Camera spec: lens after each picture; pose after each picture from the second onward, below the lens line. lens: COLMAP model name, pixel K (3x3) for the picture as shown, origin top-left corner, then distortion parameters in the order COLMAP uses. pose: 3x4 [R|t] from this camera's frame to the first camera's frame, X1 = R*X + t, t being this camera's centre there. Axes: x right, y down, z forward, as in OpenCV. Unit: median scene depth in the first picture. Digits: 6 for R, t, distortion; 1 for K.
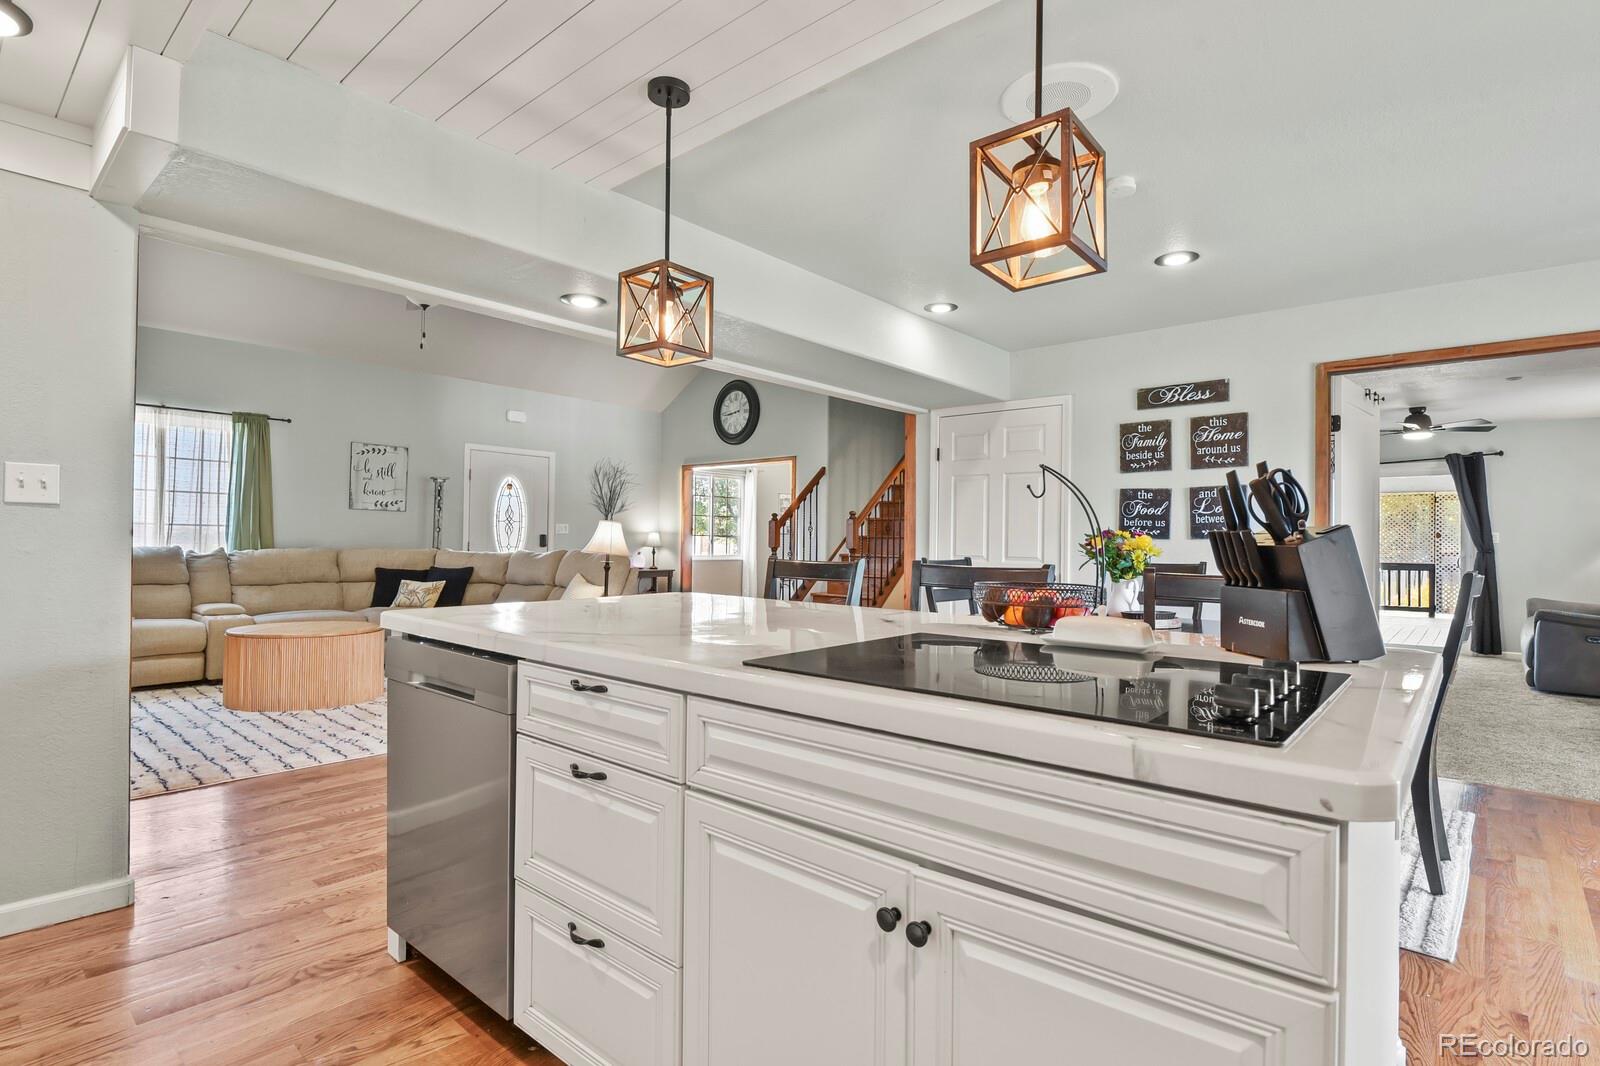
lens RADIAL K [[772.8, 0, 822.2], [0, 772.8, 537.0], [0, 0, 1]] dist [-0.007579, 0.005283]
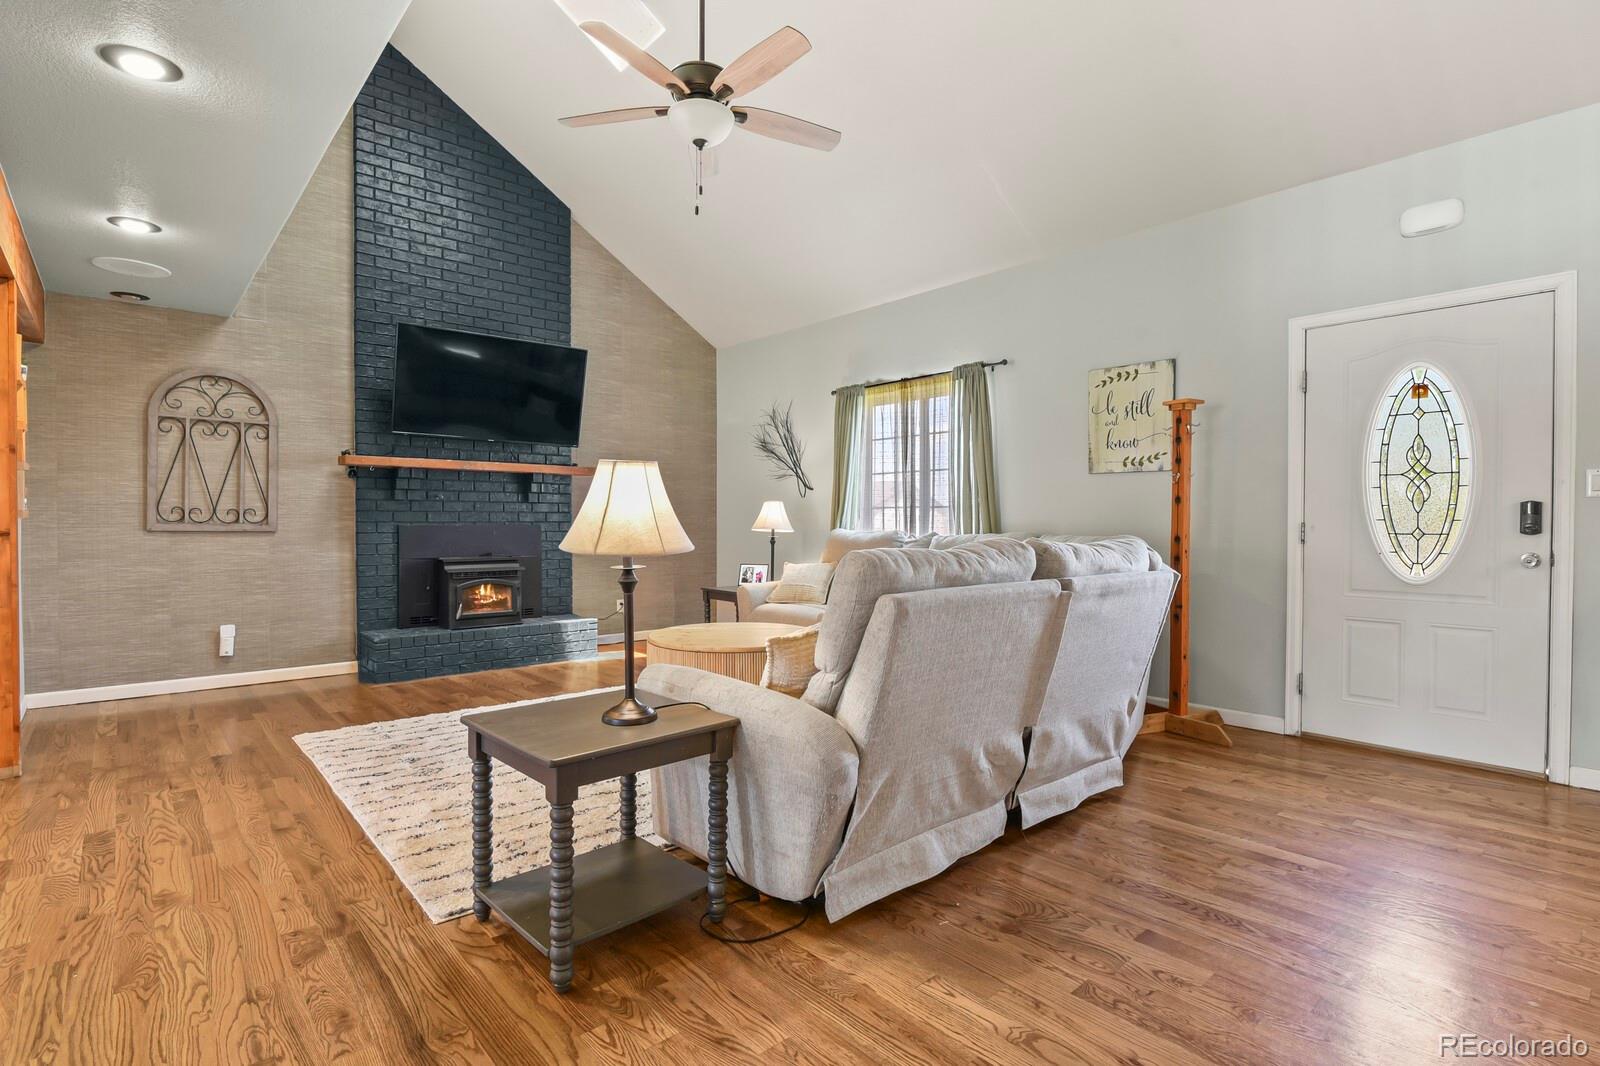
lens RADIAL K [[772.8, 0, 798.2], [0, 772.8, 530.3], [0, 0, 1]] dist [-0.007579, 0.005283]
pose [[-0.149307, -0.002662, -0.988787, 0.080944], [0.003446, 0.999989, -0.003213, 0.014849], [0.988785, -0.003887, -0.149296, 1.057411]]
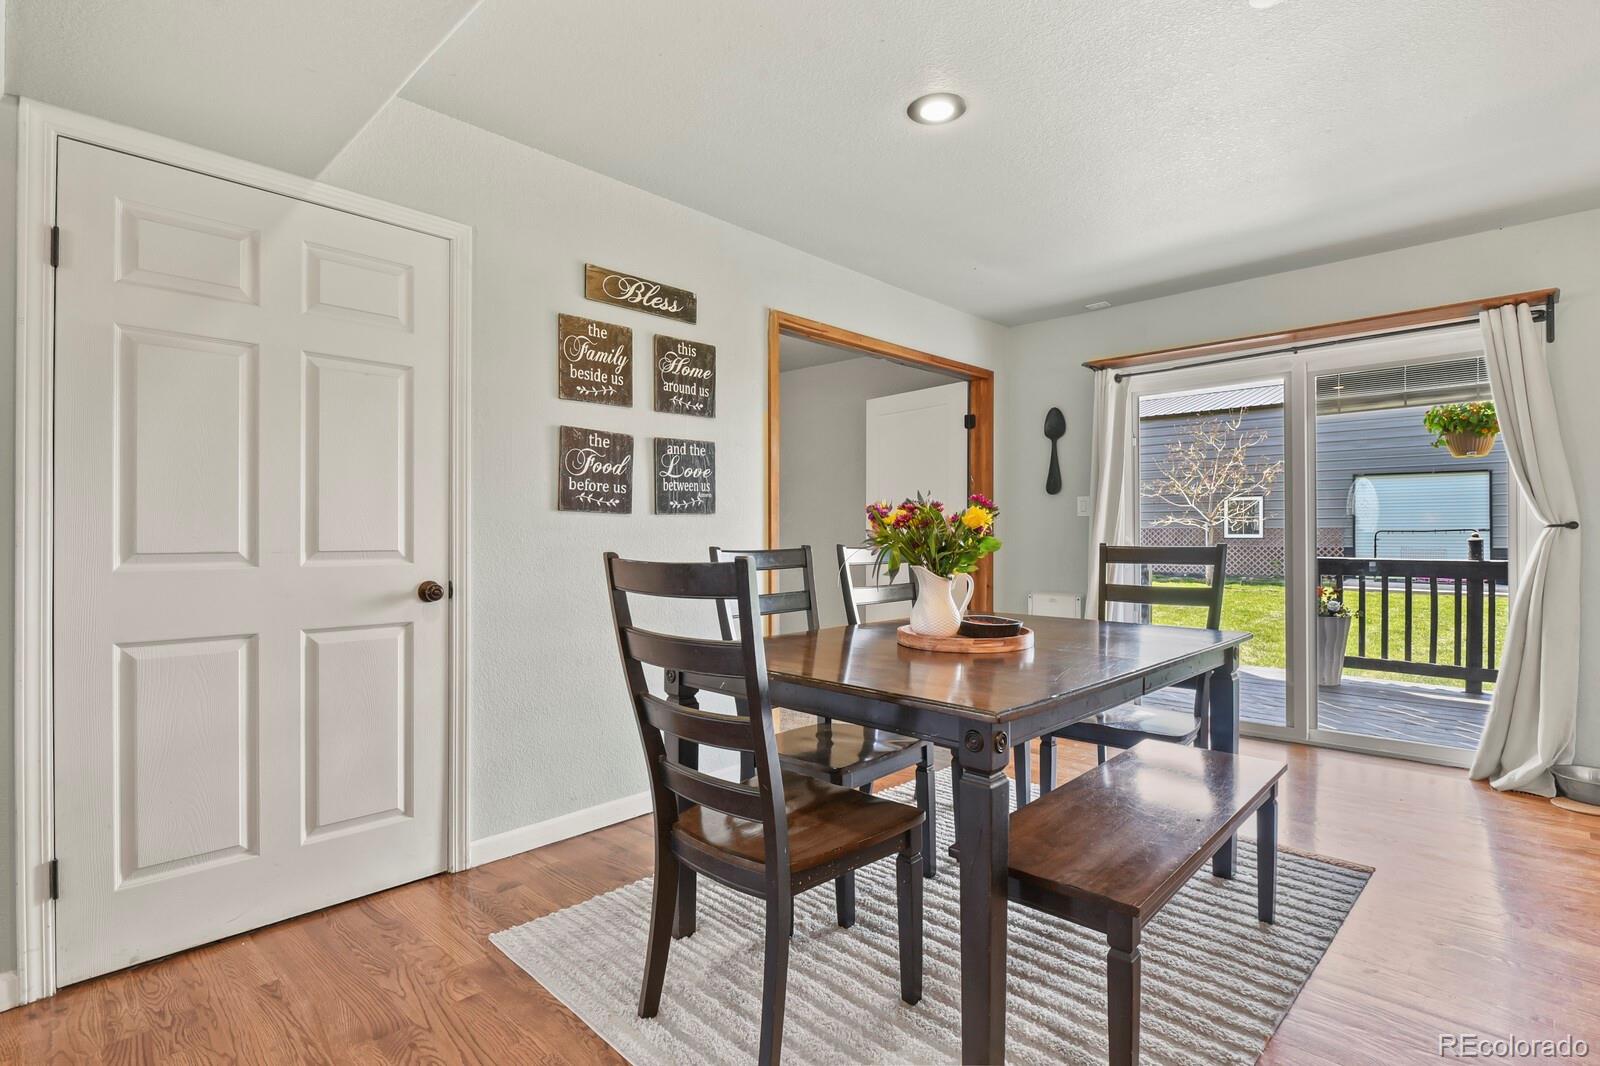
lens RADIAL K [[772.8, 0, 796.6], [0, 772.8, 526.3], [0, 0, 1]] dist [-0.007579, 0.005283]
pose [[0.061212, -0.004224, 0.998116, -0.145046], [-0.004527, 0.999980, 0.004509, 0.007540], [-0.998115, -0.004794, 0.061191, 0.637642]]
